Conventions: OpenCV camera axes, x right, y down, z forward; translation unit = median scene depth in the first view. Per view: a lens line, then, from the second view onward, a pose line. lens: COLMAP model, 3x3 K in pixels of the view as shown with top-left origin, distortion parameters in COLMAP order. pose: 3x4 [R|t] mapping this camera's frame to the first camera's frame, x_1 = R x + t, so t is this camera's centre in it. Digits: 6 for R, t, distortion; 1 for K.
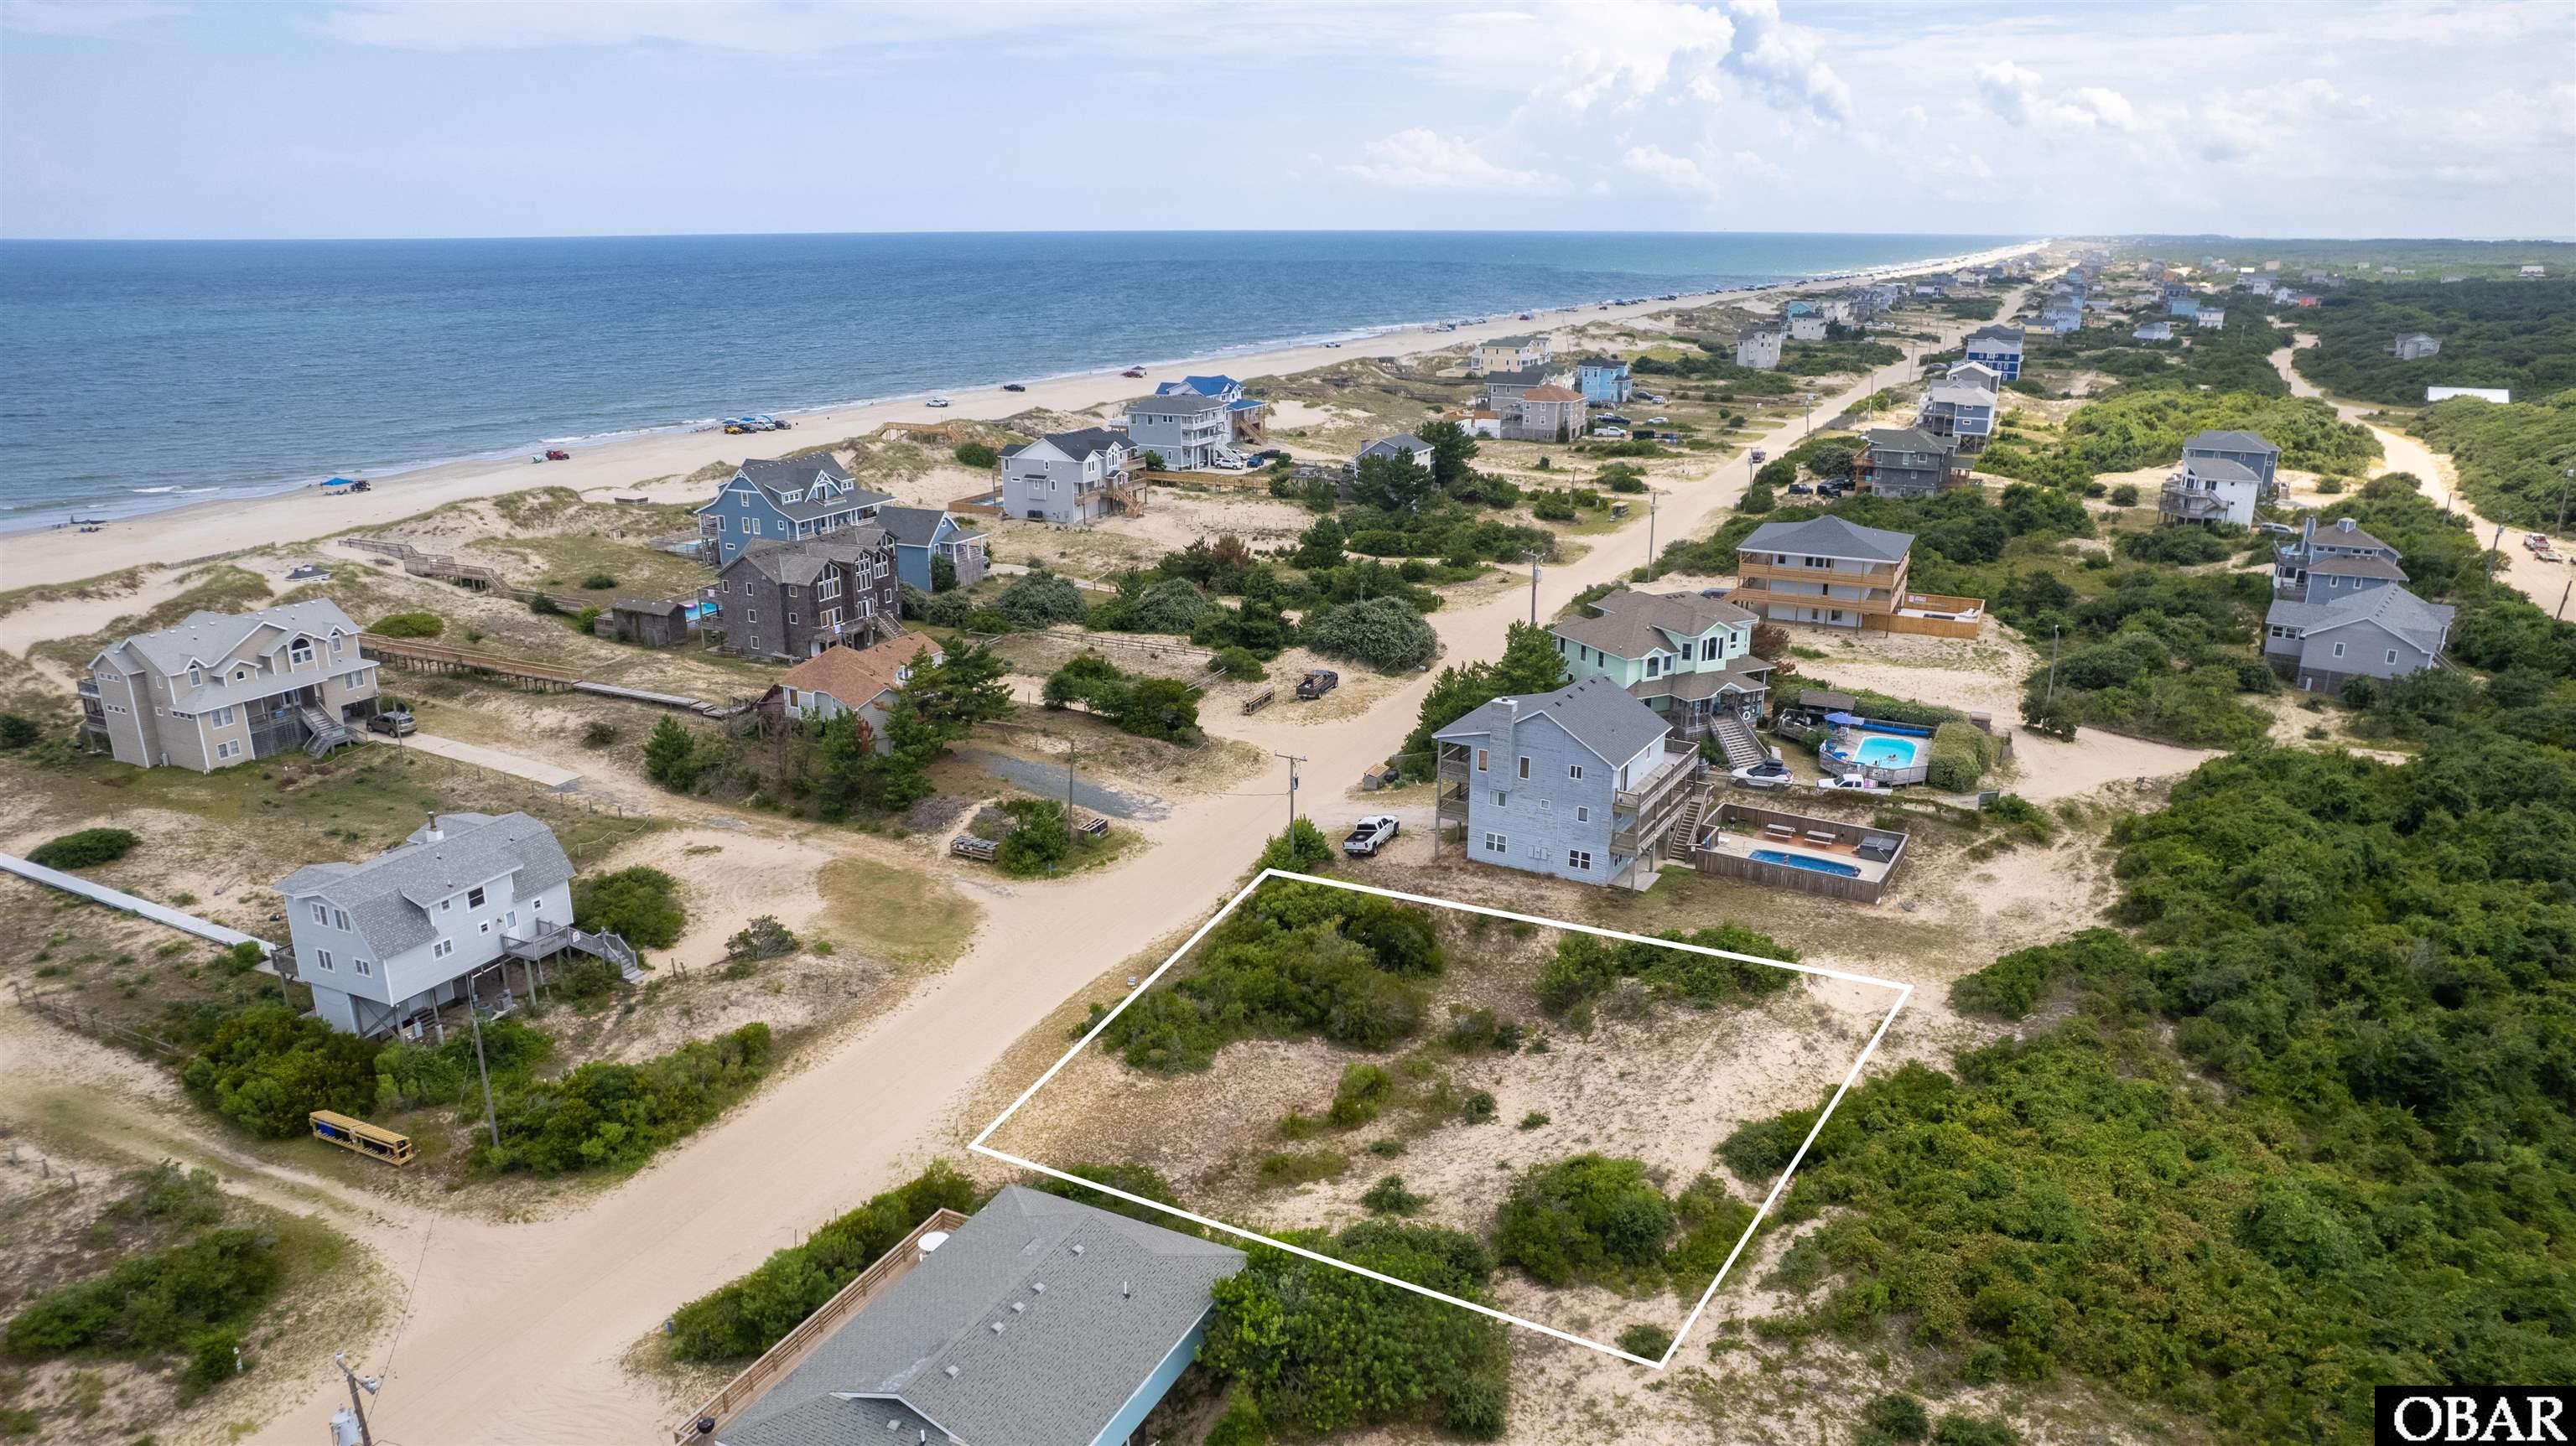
lens RADIAL K [[1647.3, 0, 1284.9], [0, 1647.3, 730.6], [0, 0, 1]] dist [-0.072469, 0.062759]
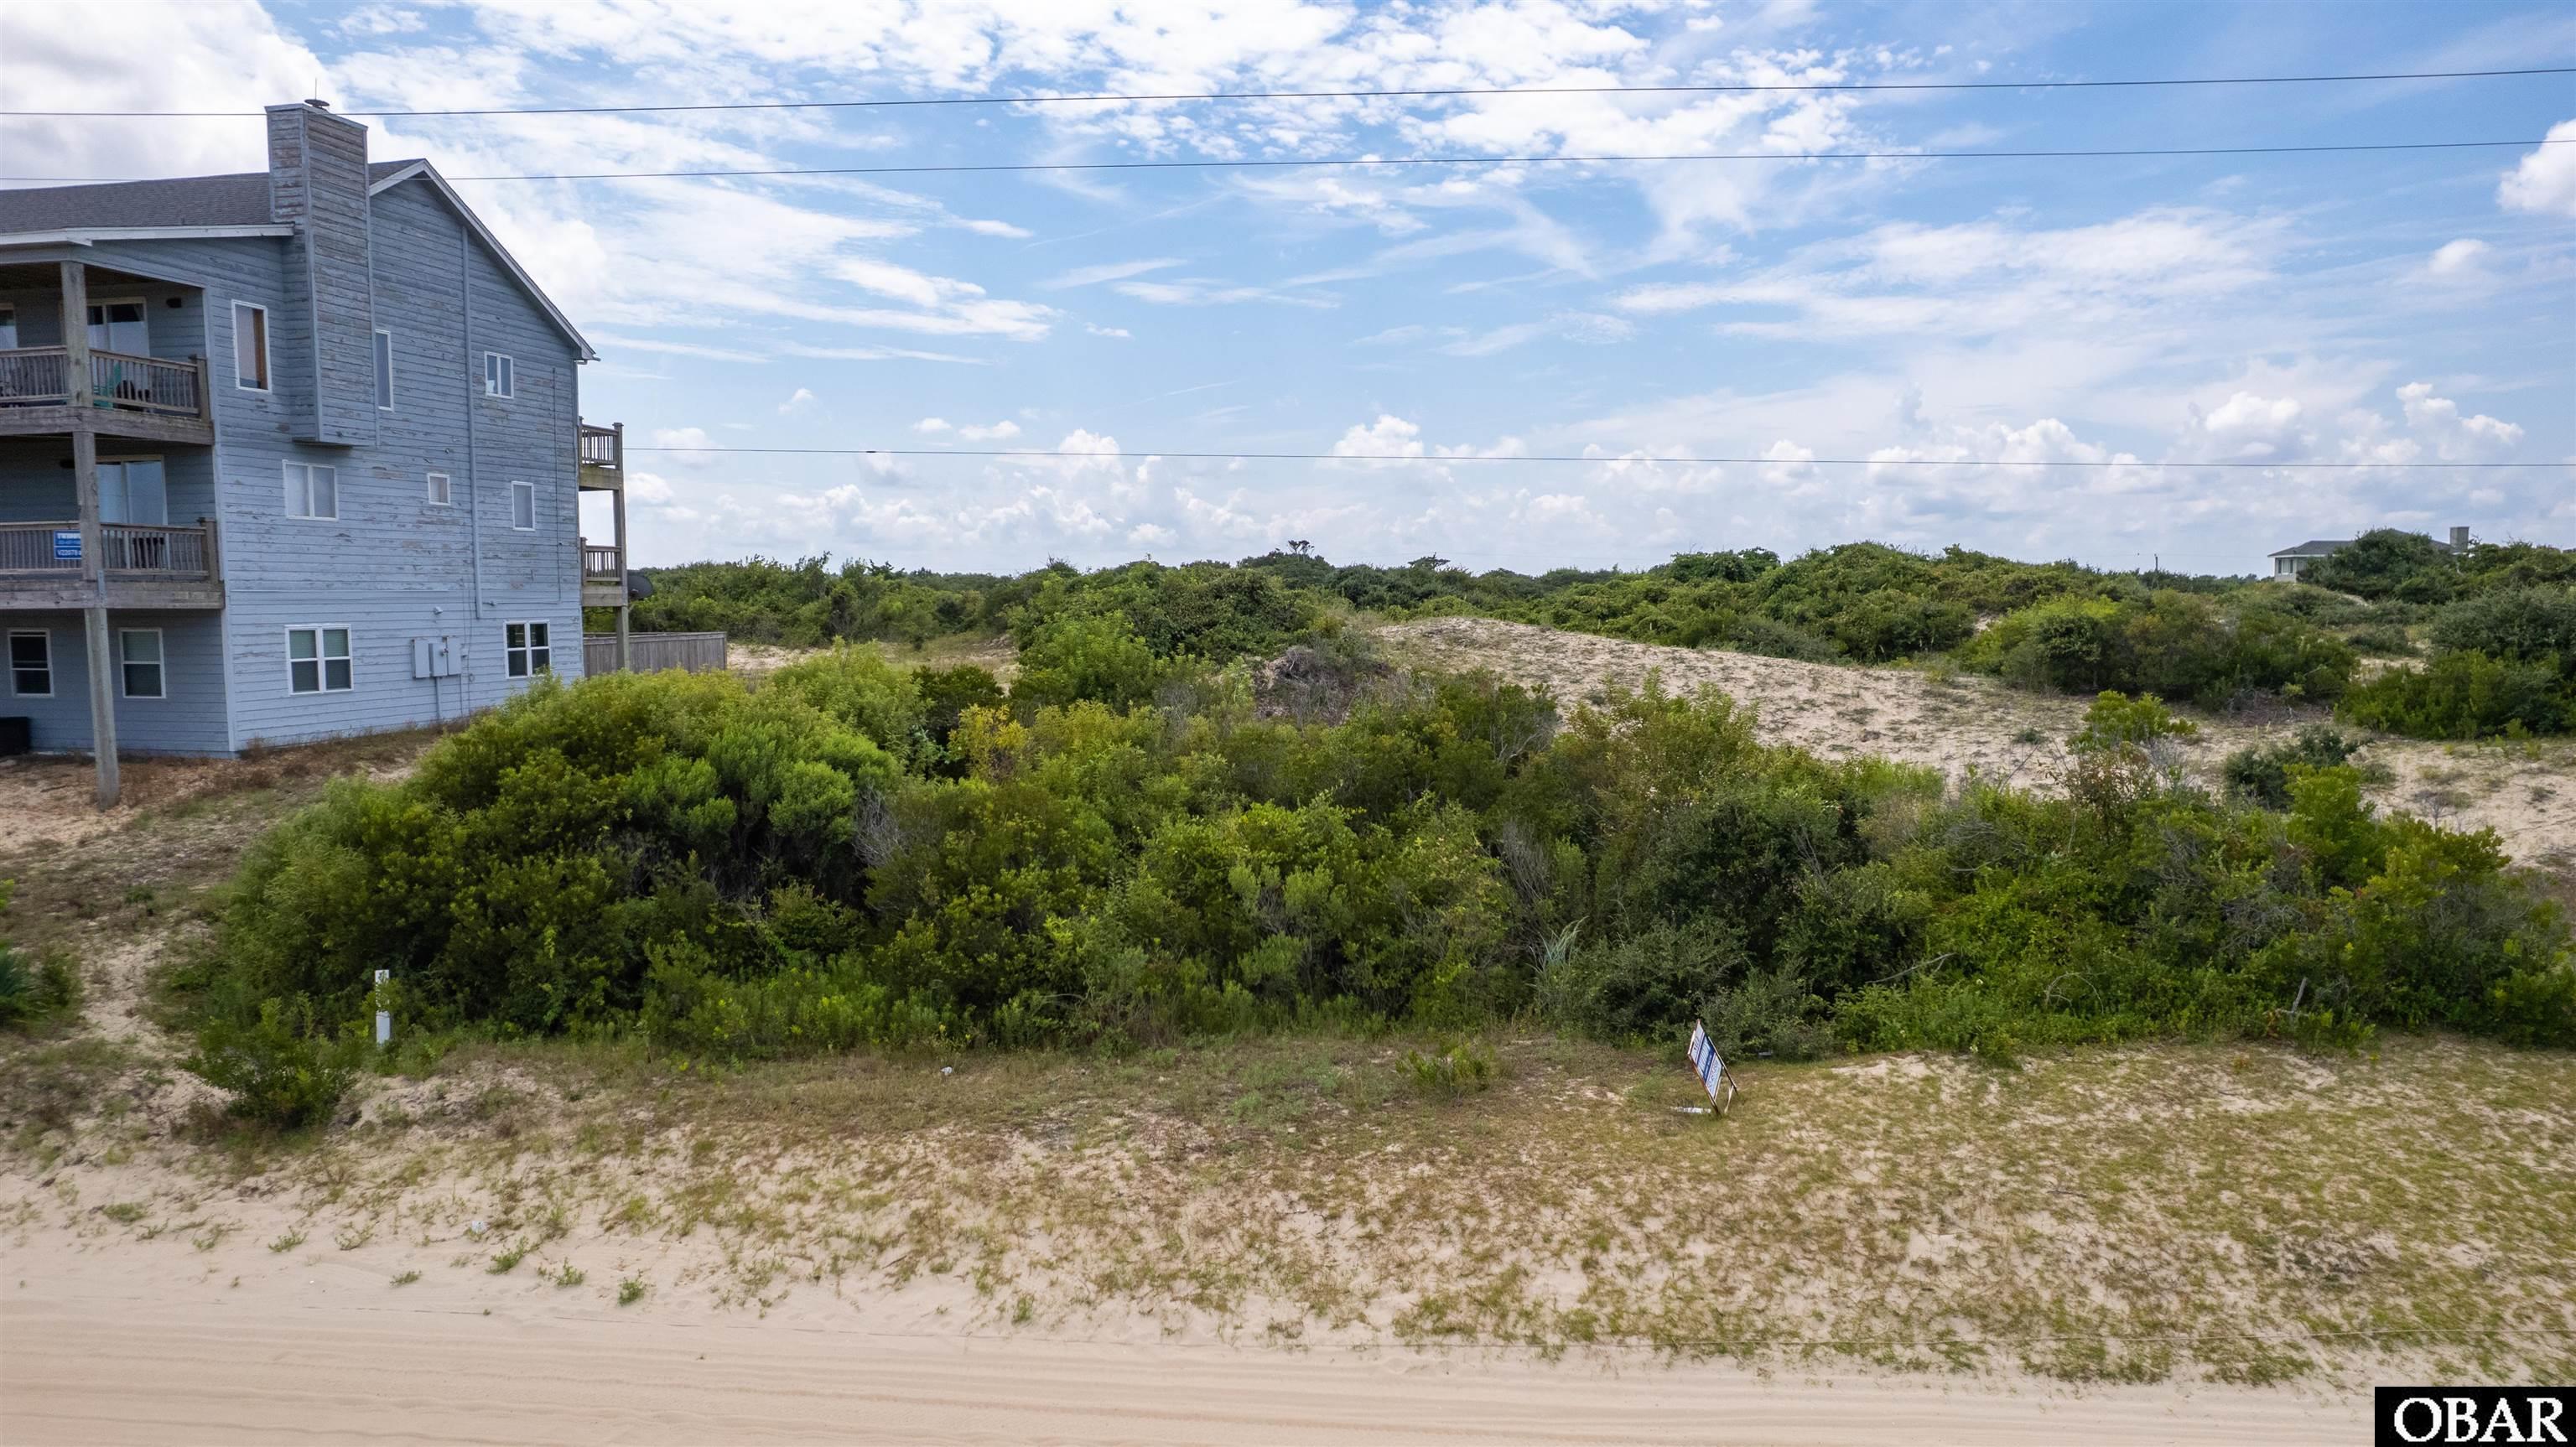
lens RADIAL K [[1673.9, 0, 1285.3], [0, 1673.9, 727.8], [0, 0, 1]] dist [-0.089550, 0.087760]
pose [[-0.308208, -0.072376, 0.948562, -0.184349], [0.288741, 0.942948, 0.165766, 0.078848], [-0.906442, 0.324979, -0.269726, 0.912080]]
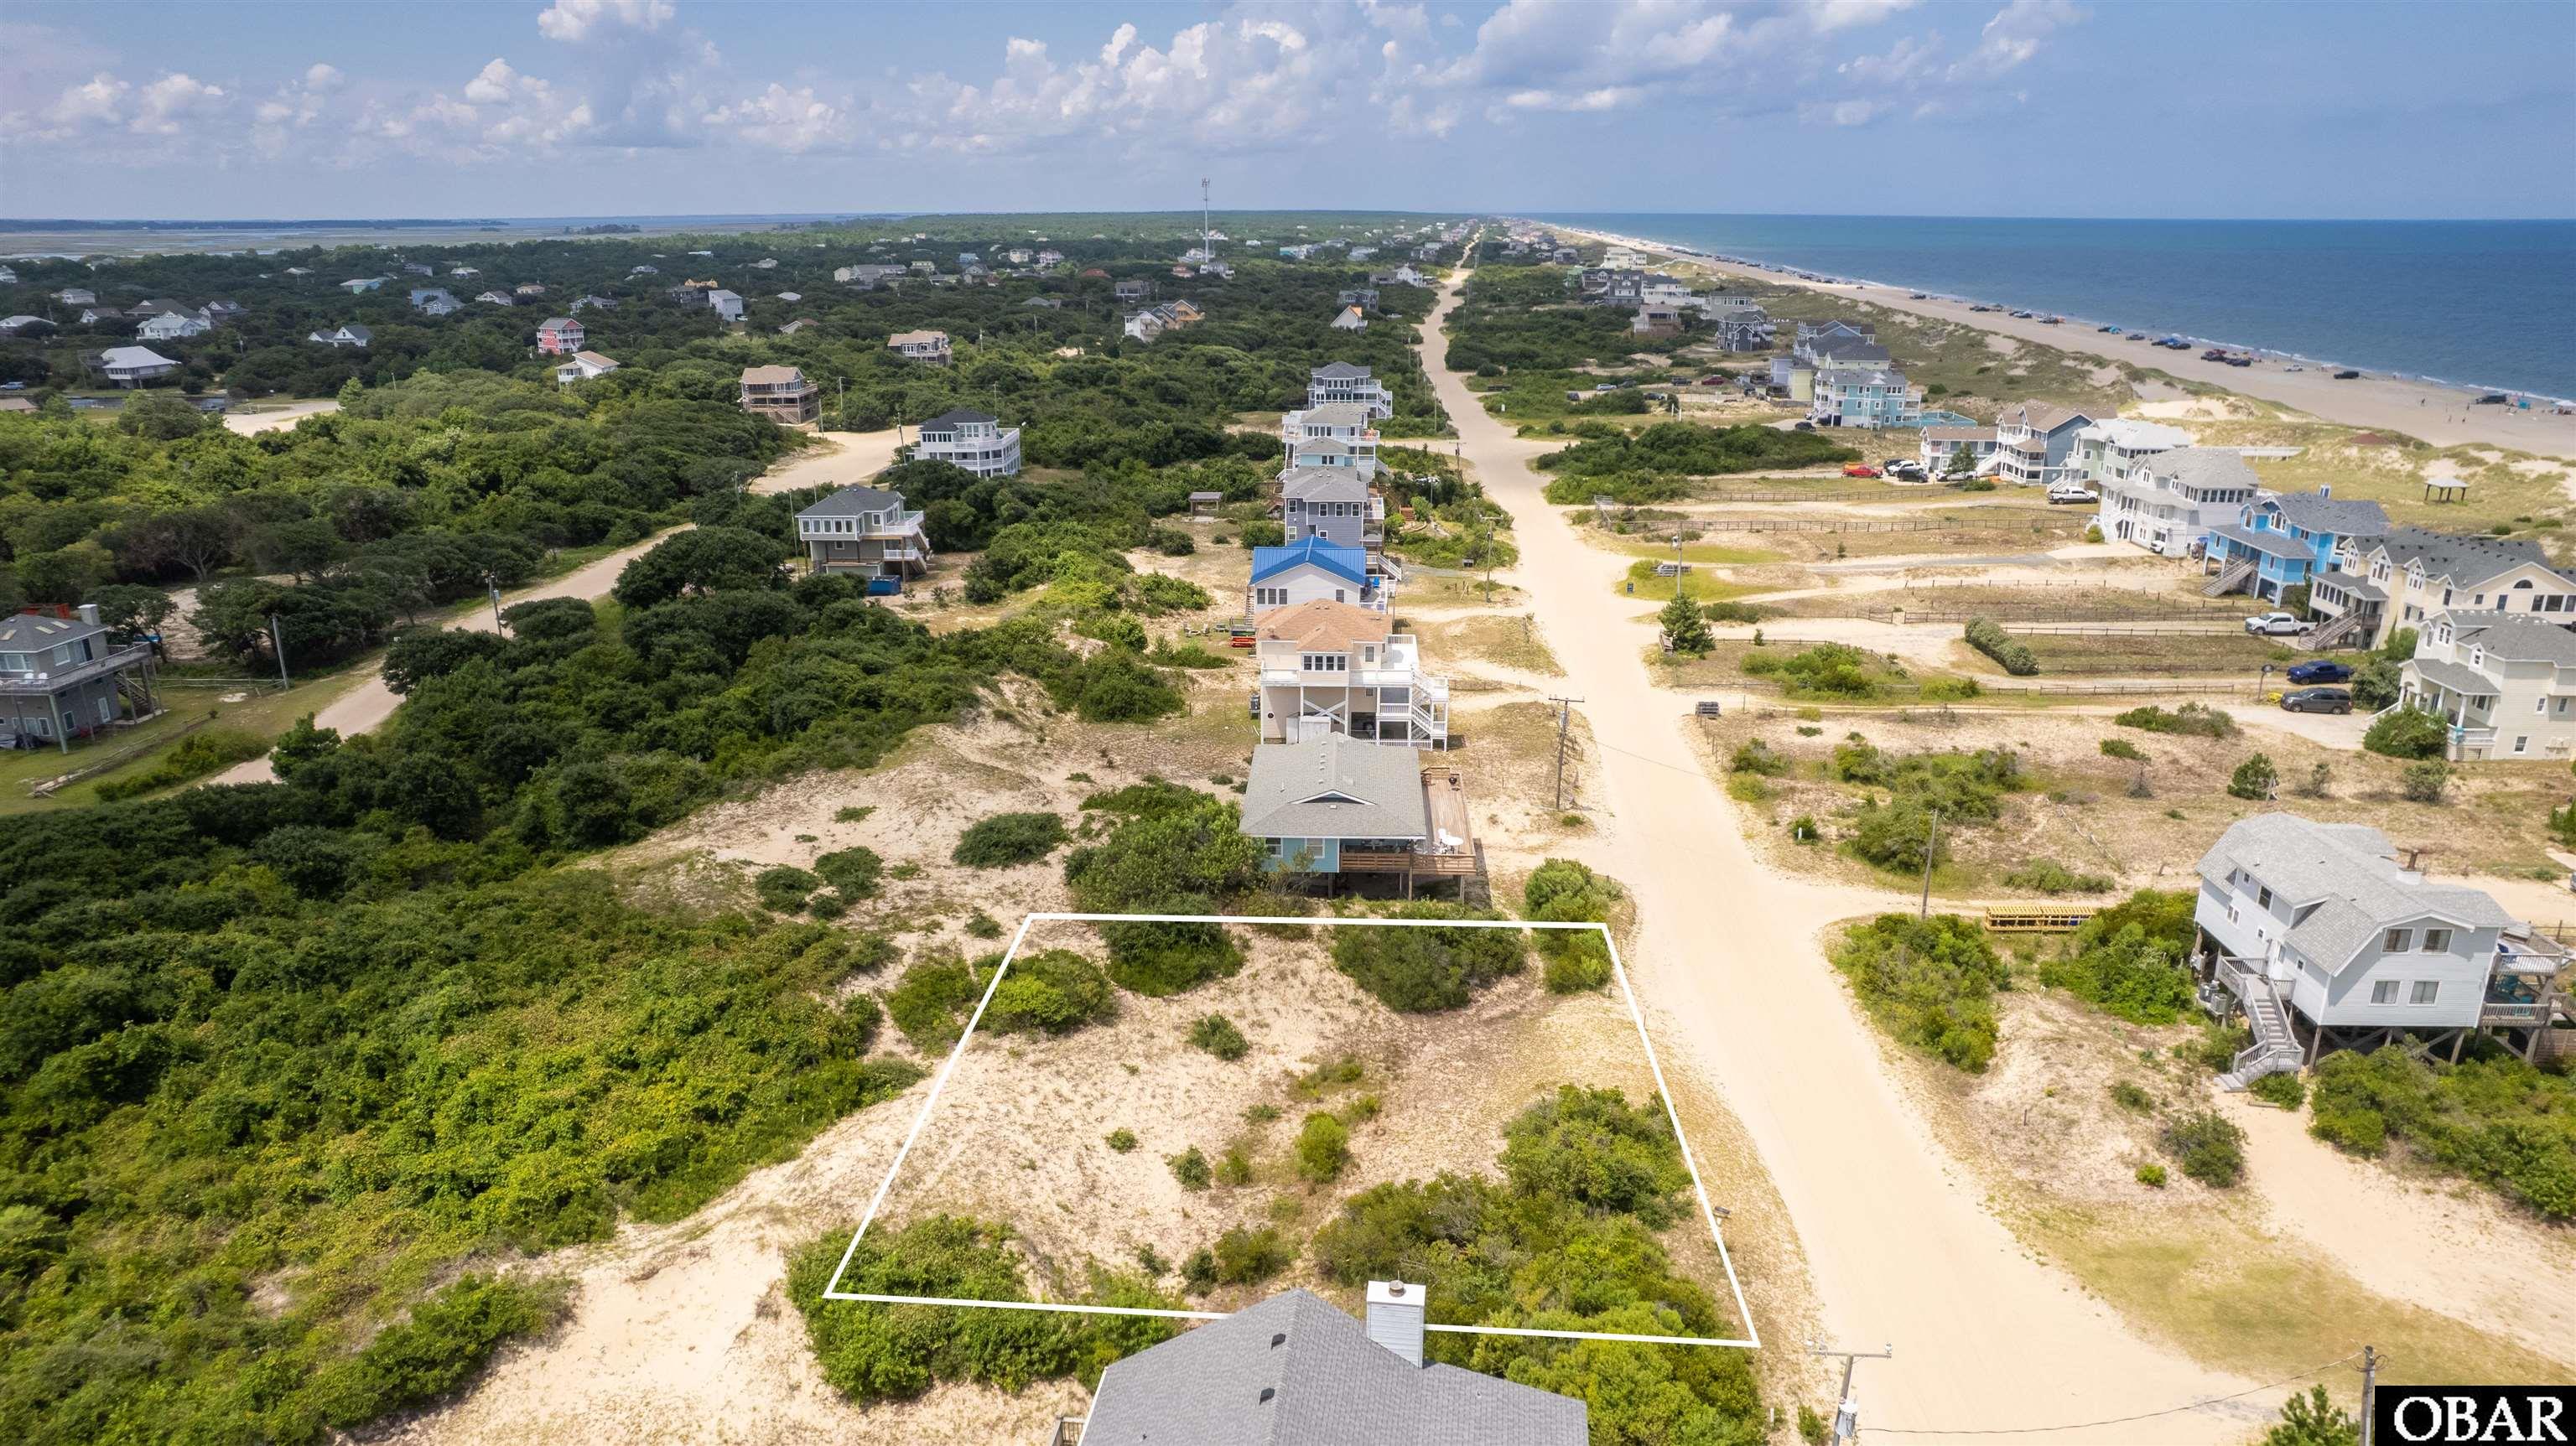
lens RADIAL K [[1664.9, 0, 1288.0], [0, 1664.9, 723.0], [0, 0, 1]] dist [-0.077510, 0.066267]
pose [[-0.916760, 0.120751, -0.380751, 0.283338], [-0.116946, 0.830305, 0.544901, -0.339738], [0.381937, 0.544070, -0.747069, 1.160241]]
